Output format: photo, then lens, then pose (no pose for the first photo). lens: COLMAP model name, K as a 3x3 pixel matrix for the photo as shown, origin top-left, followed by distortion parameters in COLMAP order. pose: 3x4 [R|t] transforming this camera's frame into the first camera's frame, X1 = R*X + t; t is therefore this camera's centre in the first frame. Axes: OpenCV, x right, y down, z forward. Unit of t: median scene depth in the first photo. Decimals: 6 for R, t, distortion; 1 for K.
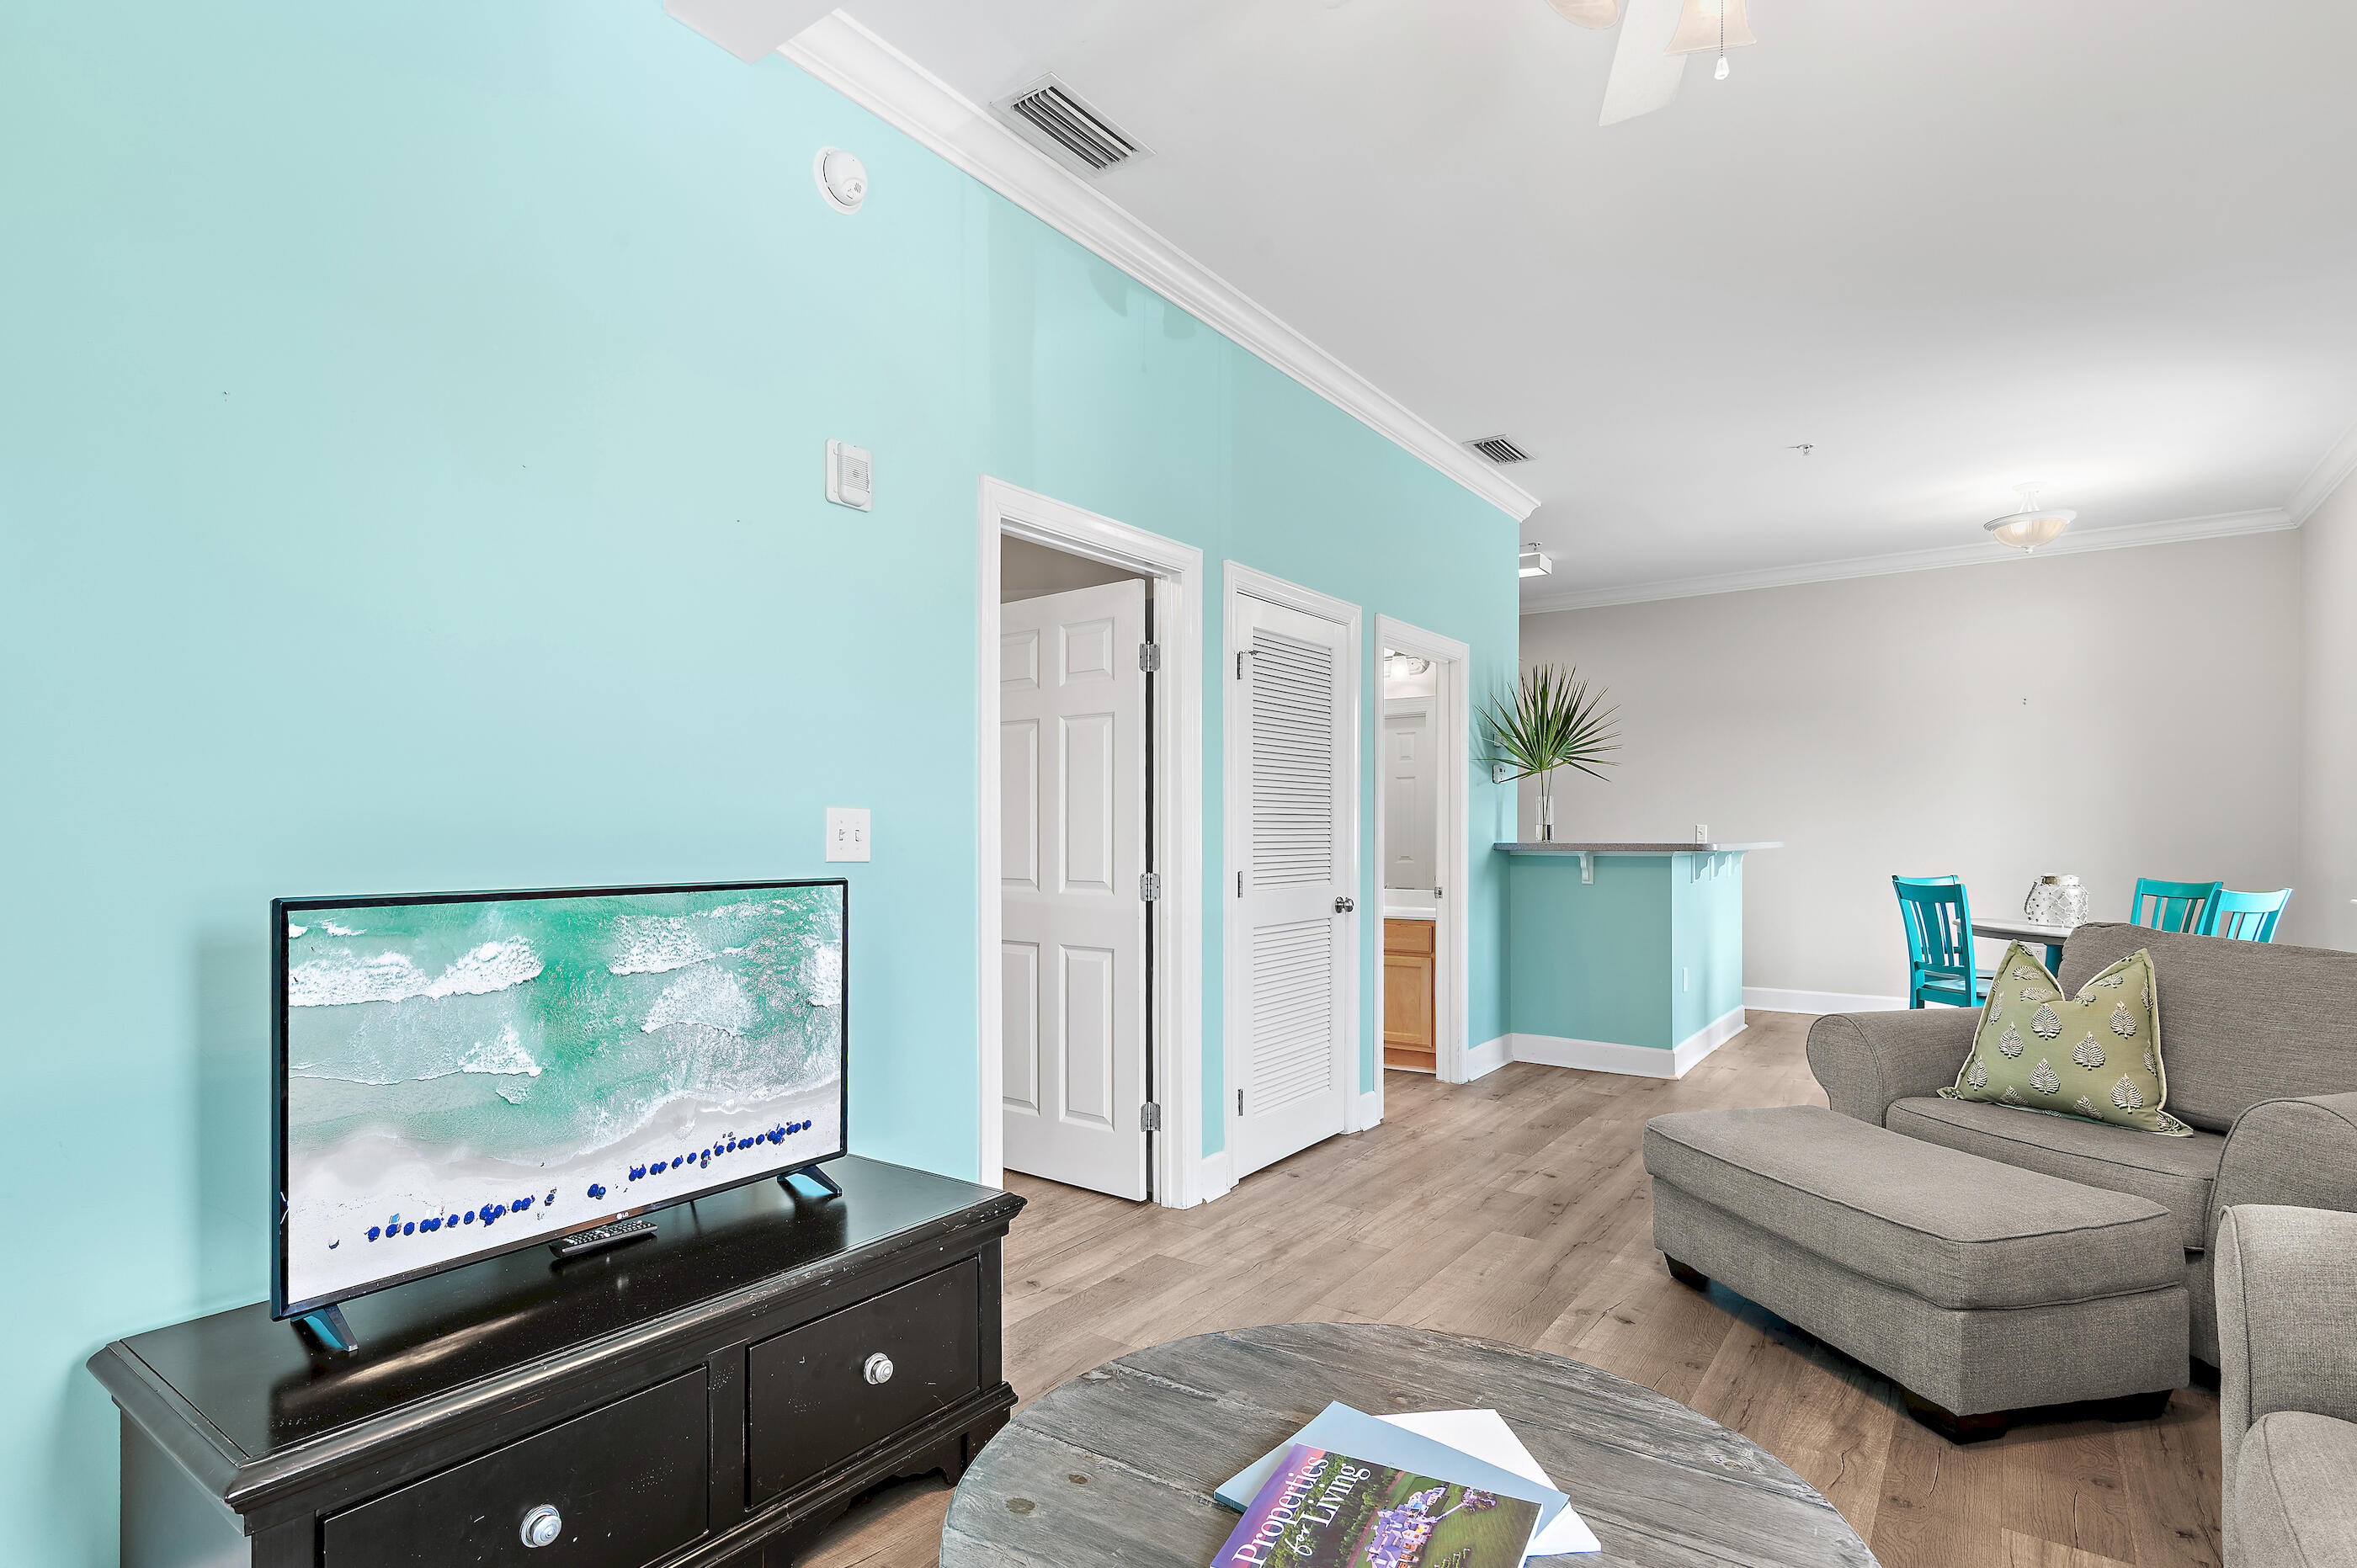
lens RADIAL K [[1165.9, 0, 1174.2], [0, 1165.9, 841.1], [0, 0, 1]] dist [0.002954, 0.000653]
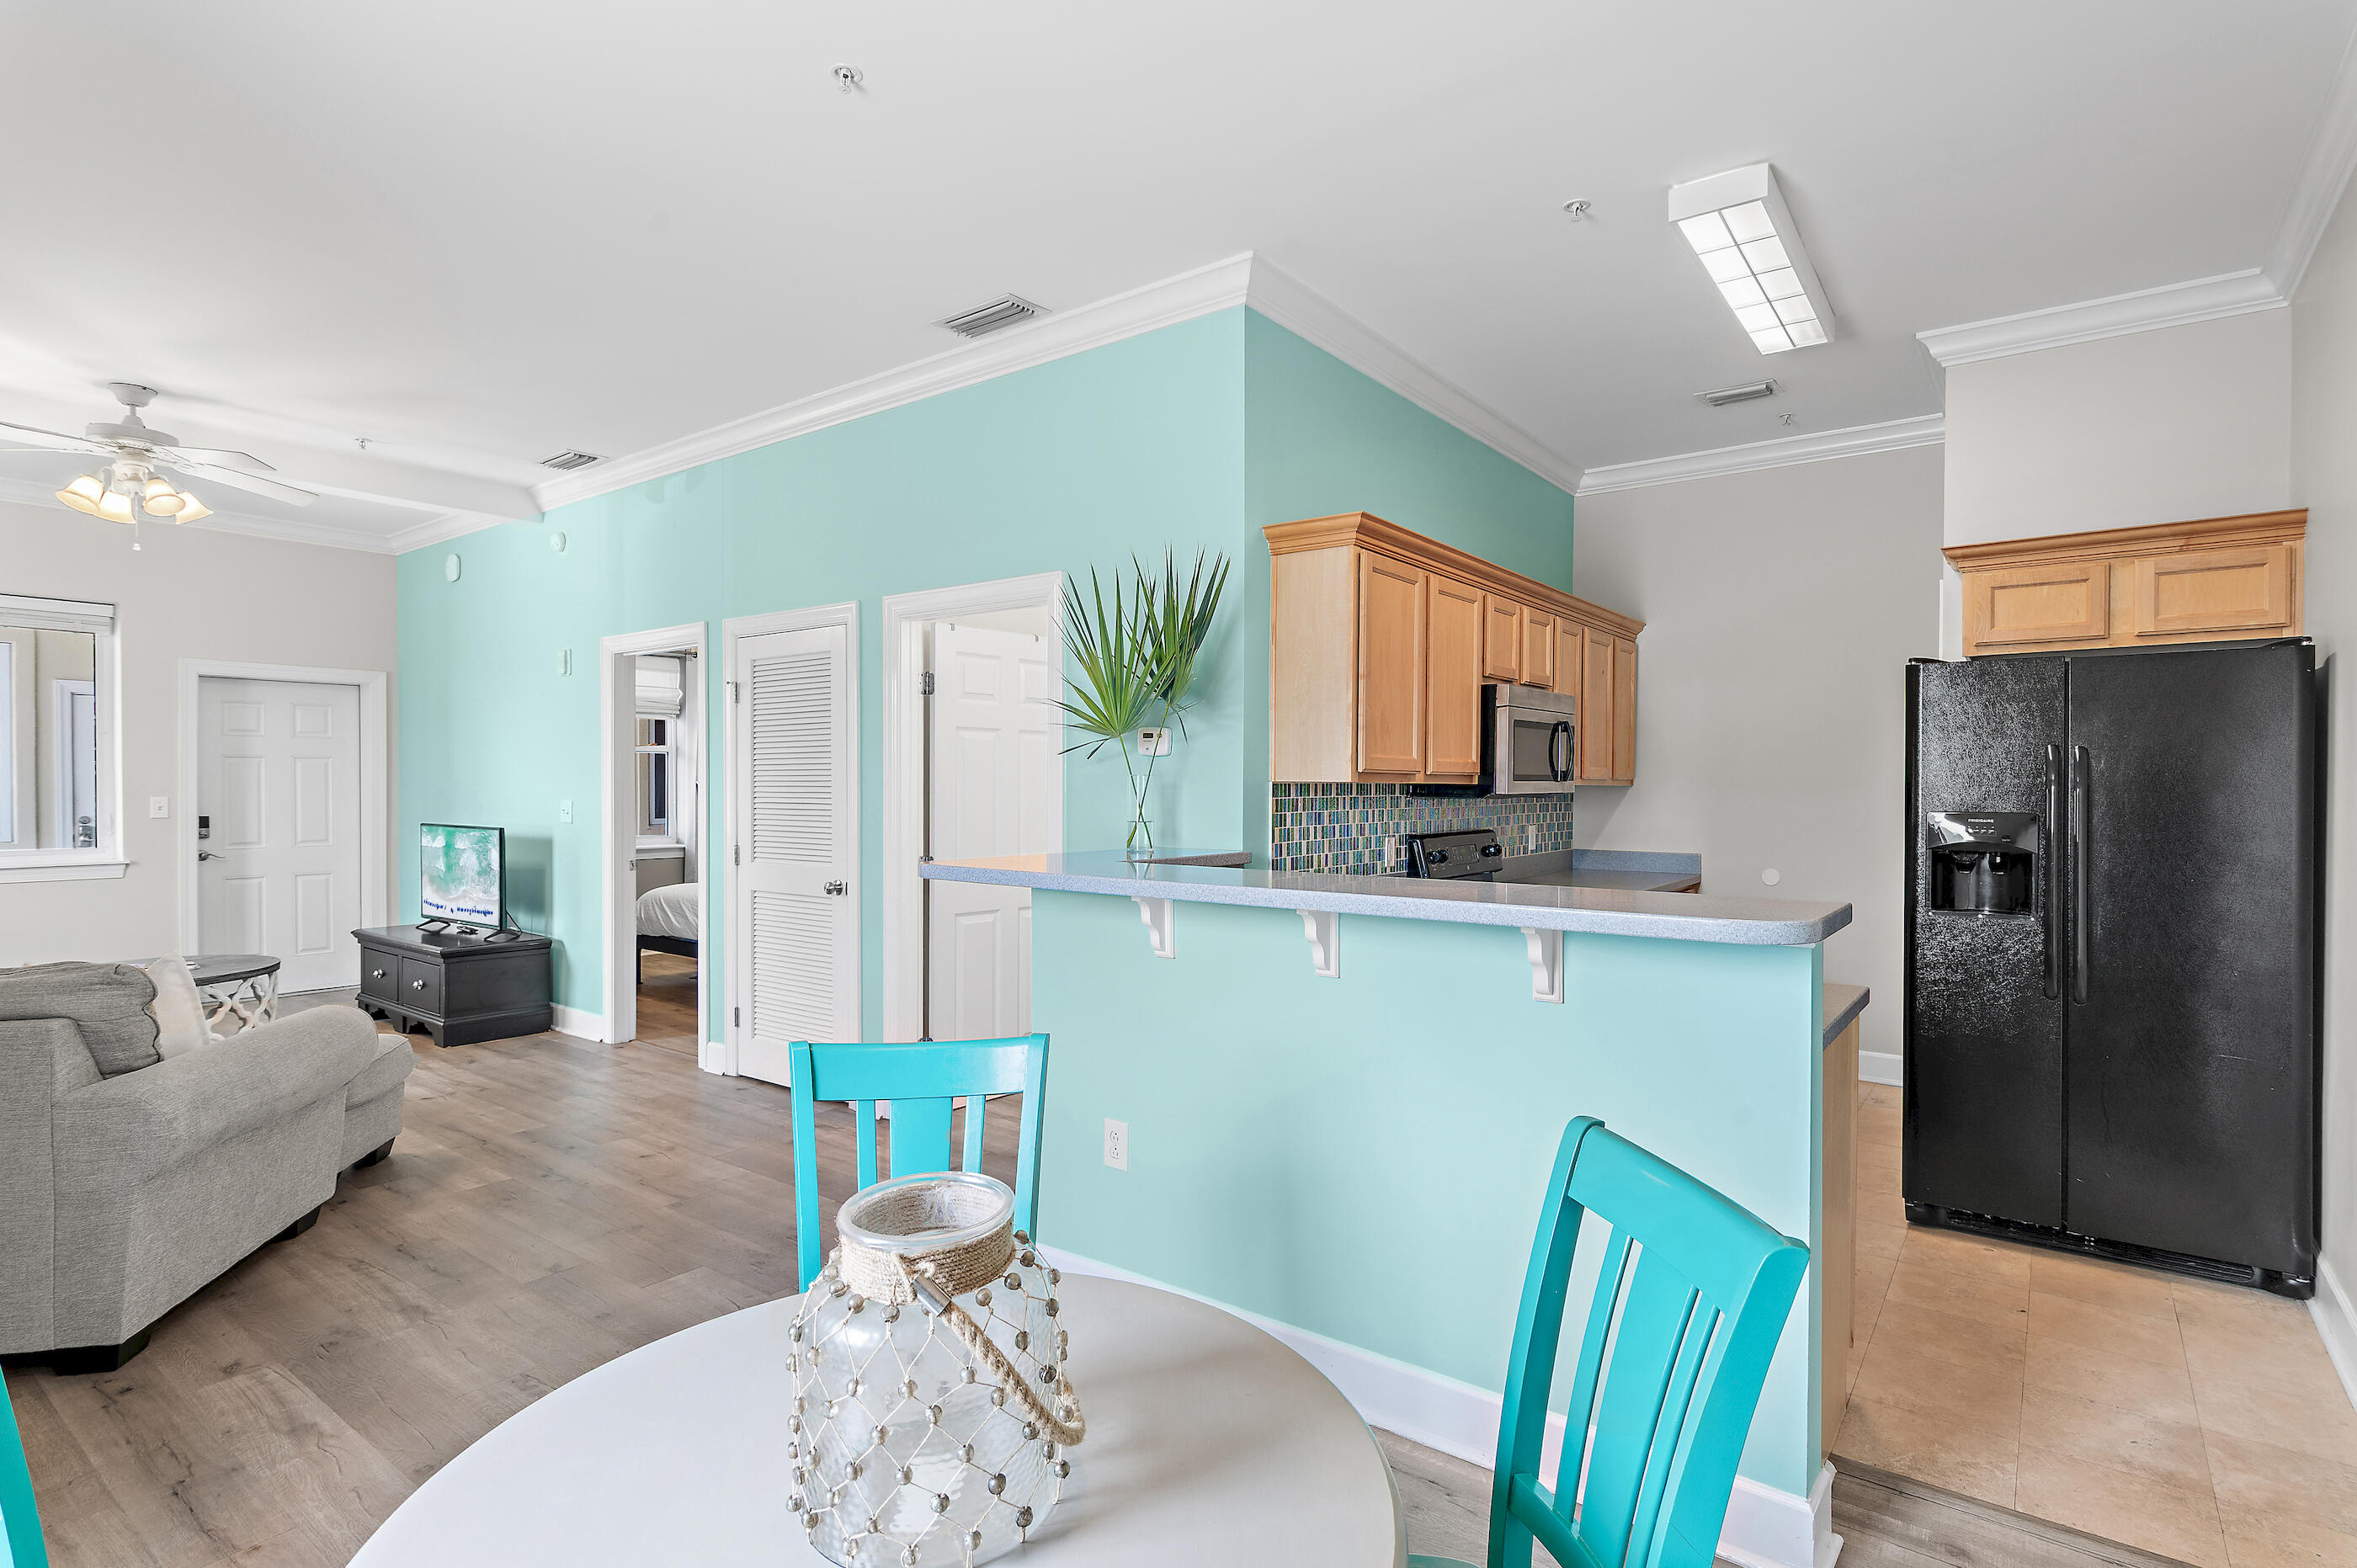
lens RADIAL K [[1166.1, 0, 1185.7], [0, 1166.1, 797.2], [0, 0, 1]] dist [0.004003, 0.000250]
pose [[-0.029039, 0.012627, -0.999499, 1.578173], [-0.010309, 0.999863, 0.012931, -0.059210], [0.999525, 0.010679, -0.028905, 1.771557]]
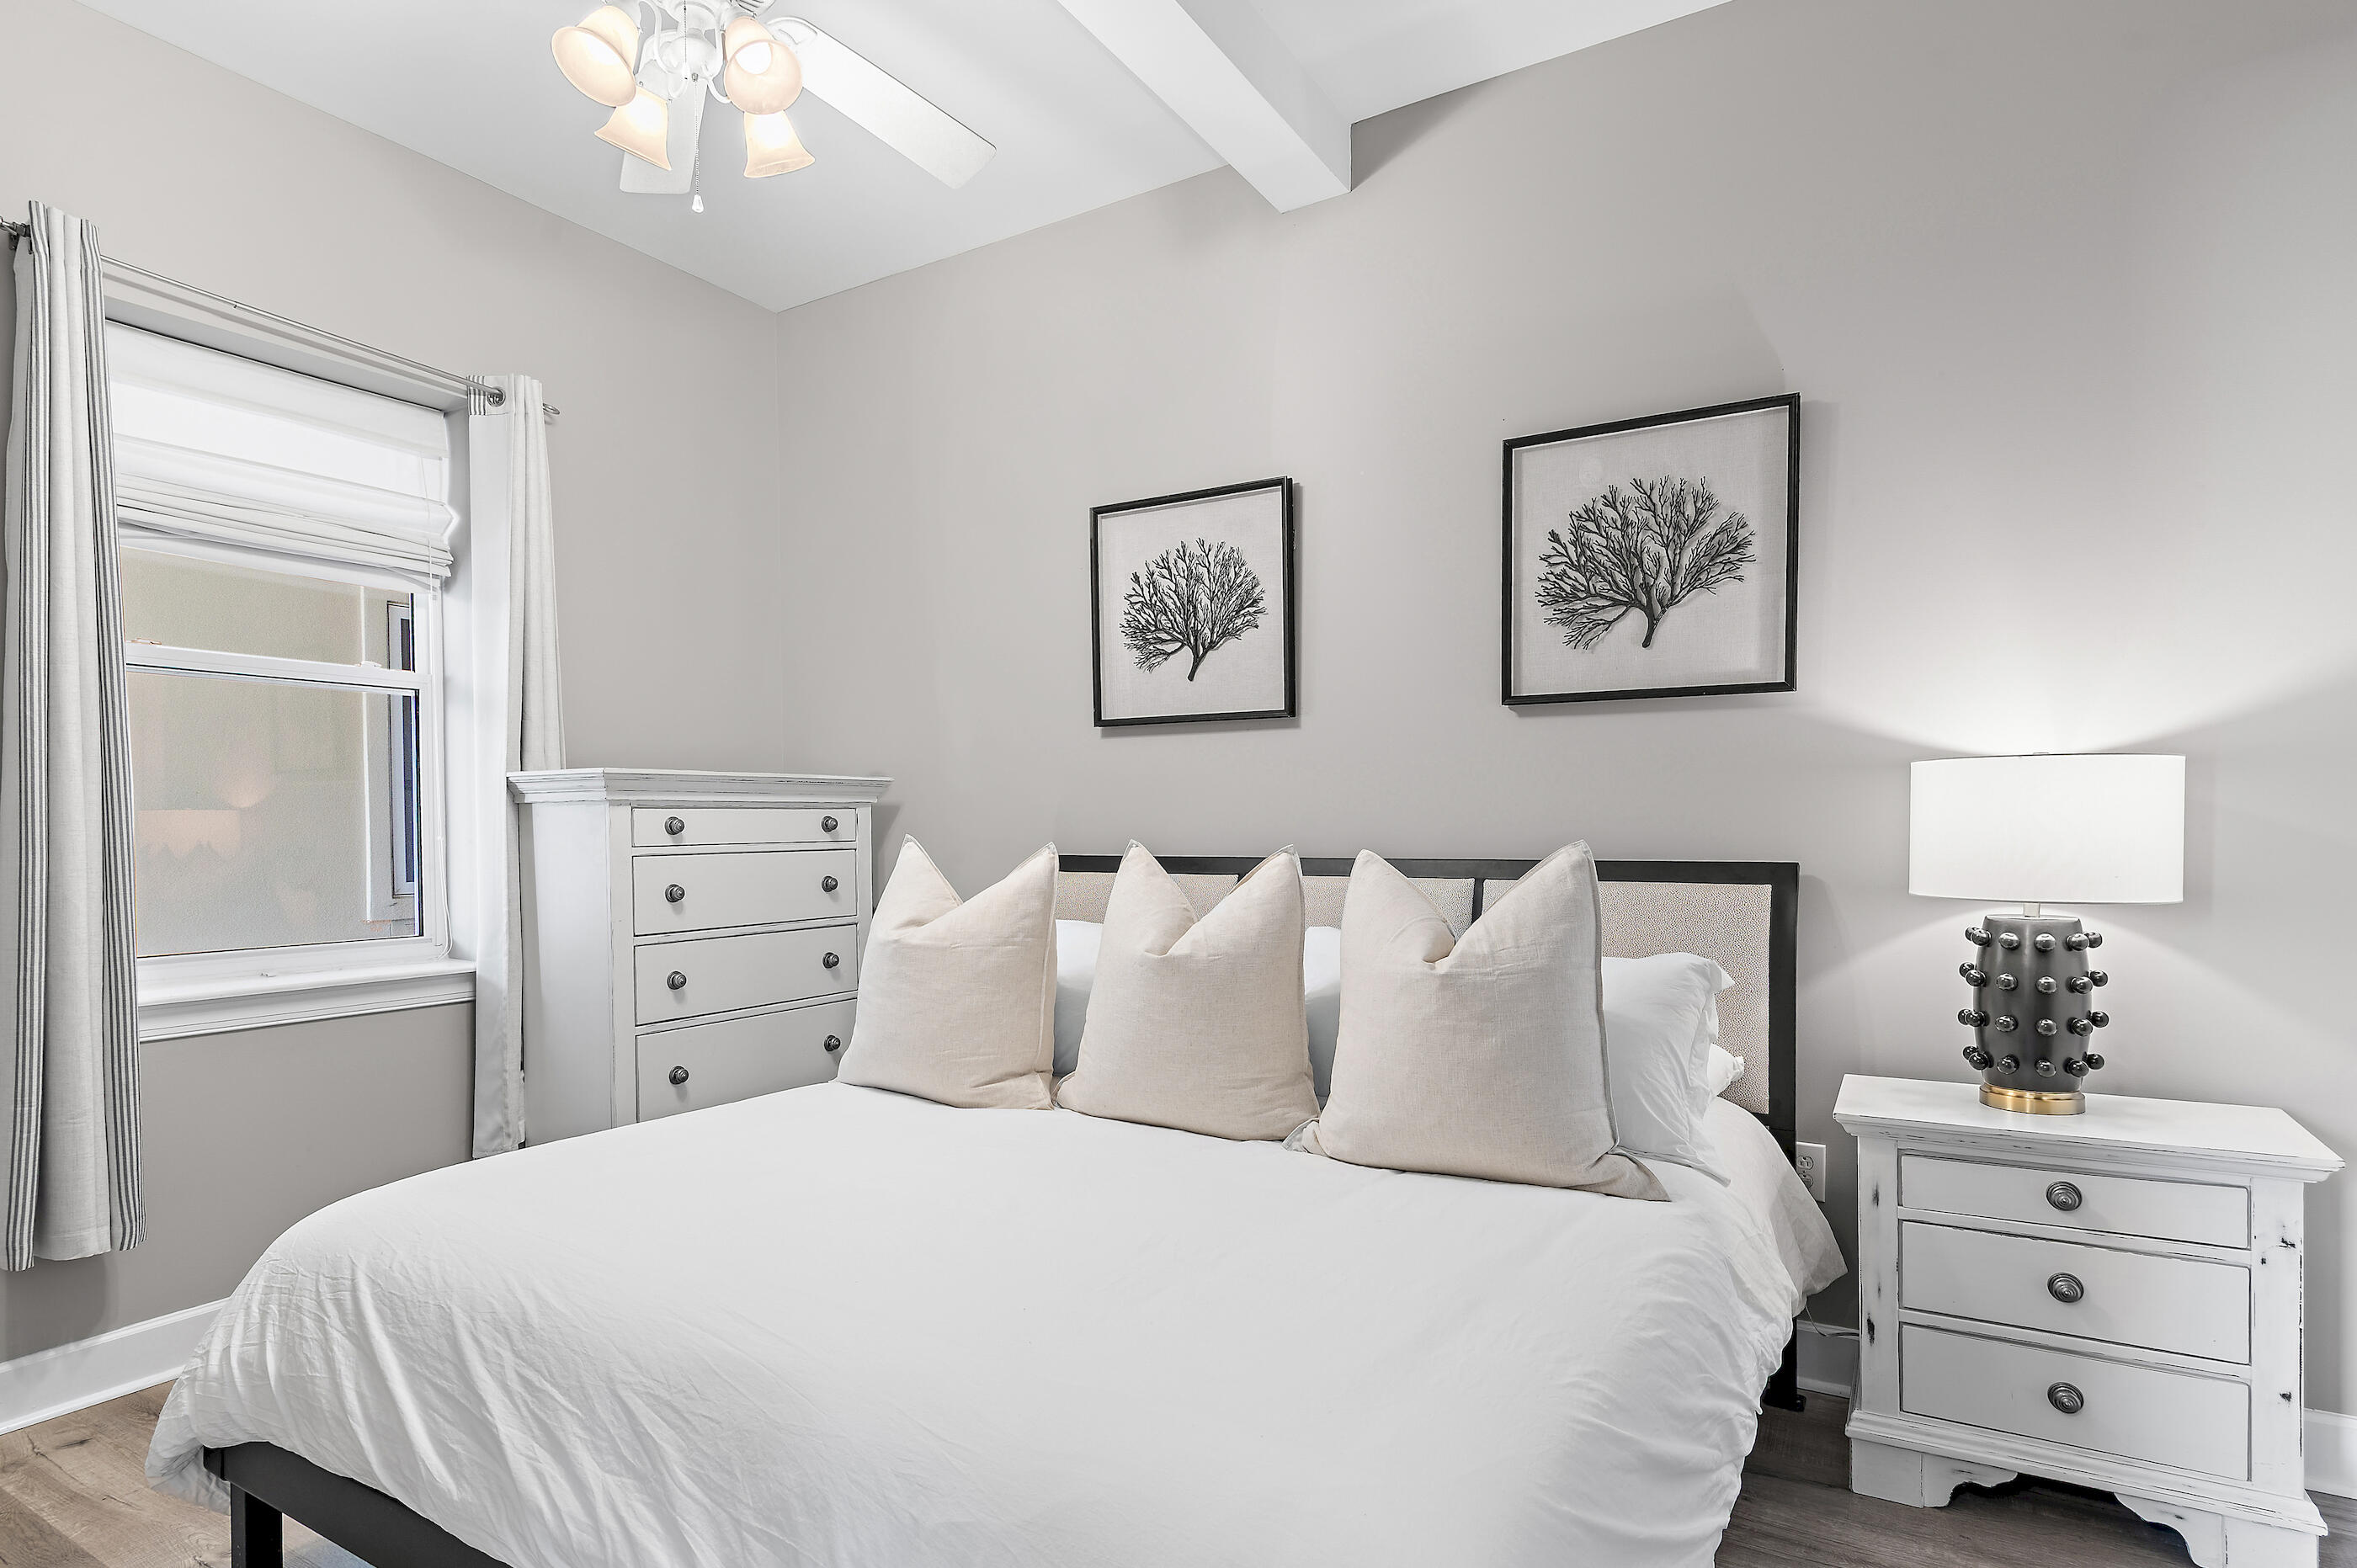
lens RADIAL K [[1242.0, 0, 1175.7], [0, 1242.0, 838.9], [0, 0, 1]] dist [-0.000016, 0.000060]
pose [[0.082244, 0.010406, -0.996558, -0.074294], [0.004841, 0.999930, 0.010841, -0.007350], [0.996600, -0.005716, 0.082188, 1.003424]]
